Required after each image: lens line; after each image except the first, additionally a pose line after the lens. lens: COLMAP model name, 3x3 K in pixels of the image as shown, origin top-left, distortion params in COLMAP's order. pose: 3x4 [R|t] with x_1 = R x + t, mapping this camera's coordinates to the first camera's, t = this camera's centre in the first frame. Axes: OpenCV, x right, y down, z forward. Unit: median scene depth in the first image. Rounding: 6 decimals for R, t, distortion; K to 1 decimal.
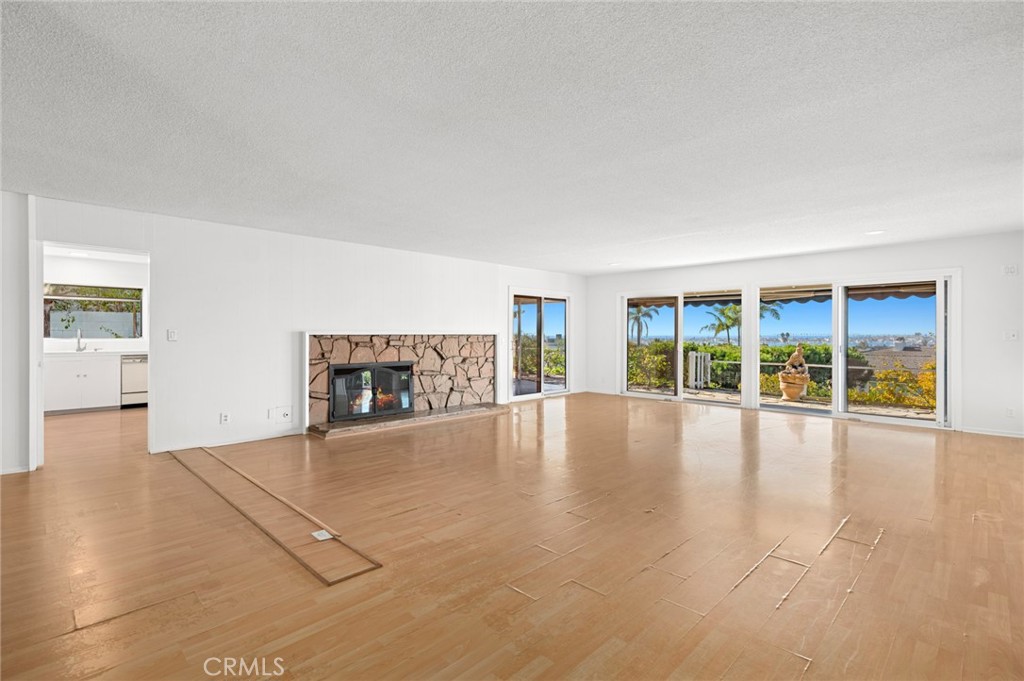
lens RADIAL K [[476.4, 0, 512.0], [0, 476.4, 340.5], [0, 0, 1]] dist [0.002538, 0.000098]
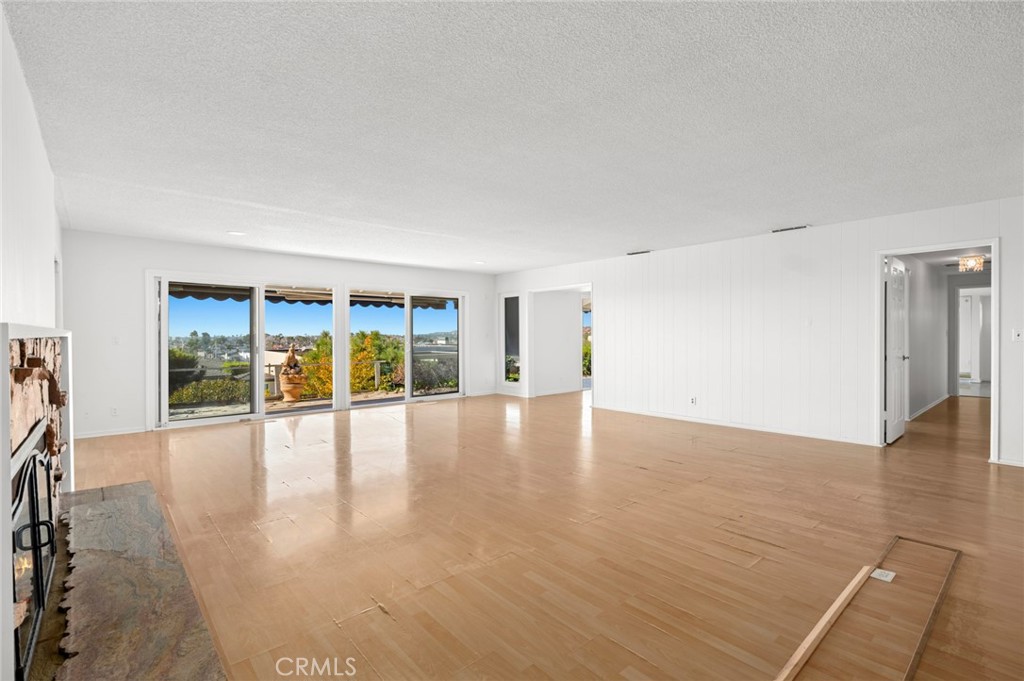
lens RADIAL K [[476.4, 0, 512.0], [0, 476.4, 340.5], [0, 0, 1]] dist [0.002538, 0.000098]
pose [[0.063925, -0.012332, 0.997878, -0.526688], [0.015363, 0.999817, 0.011371, -0.007606], [-0.997836, 0.014603, 0.064103, 0.660938]]
